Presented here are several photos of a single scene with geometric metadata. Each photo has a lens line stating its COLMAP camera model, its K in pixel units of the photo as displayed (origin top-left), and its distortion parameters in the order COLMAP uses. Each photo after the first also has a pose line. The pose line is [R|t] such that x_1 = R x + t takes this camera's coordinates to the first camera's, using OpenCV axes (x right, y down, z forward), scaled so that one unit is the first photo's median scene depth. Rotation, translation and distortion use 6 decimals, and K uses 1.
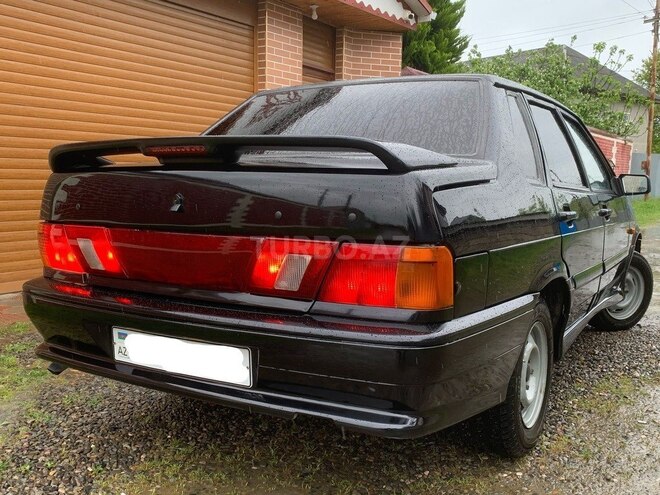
lens RADIAL K [[661.8, 0, 330.9], [0, 661.8, 248.8], [0, 0, 1]] dist [0.000426, 0.000000]
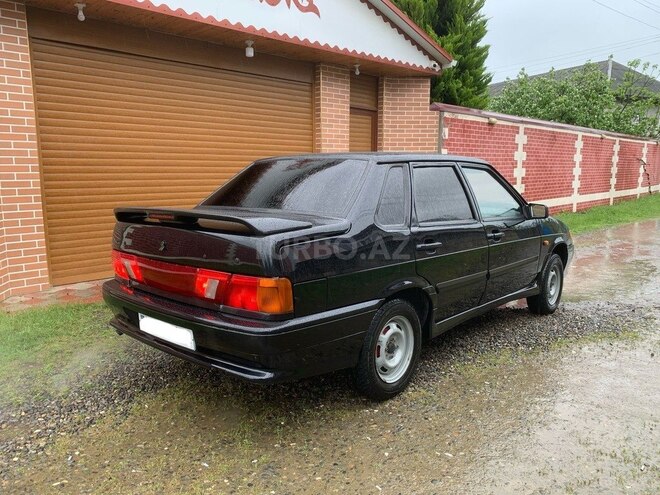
lens RADIAL K [[515.5, 0, 318.3], [0, 515.5, 235.5], [0, 0, 1]] dist [-0.003715, 0.008532]
pose [[0.979867, 0.005286, -0.199579, 0.378282], [-0.002233, 0.999877, 0.015520, -0.099085], [0.199637, -0.014762, 0.979759, -0.234735]]
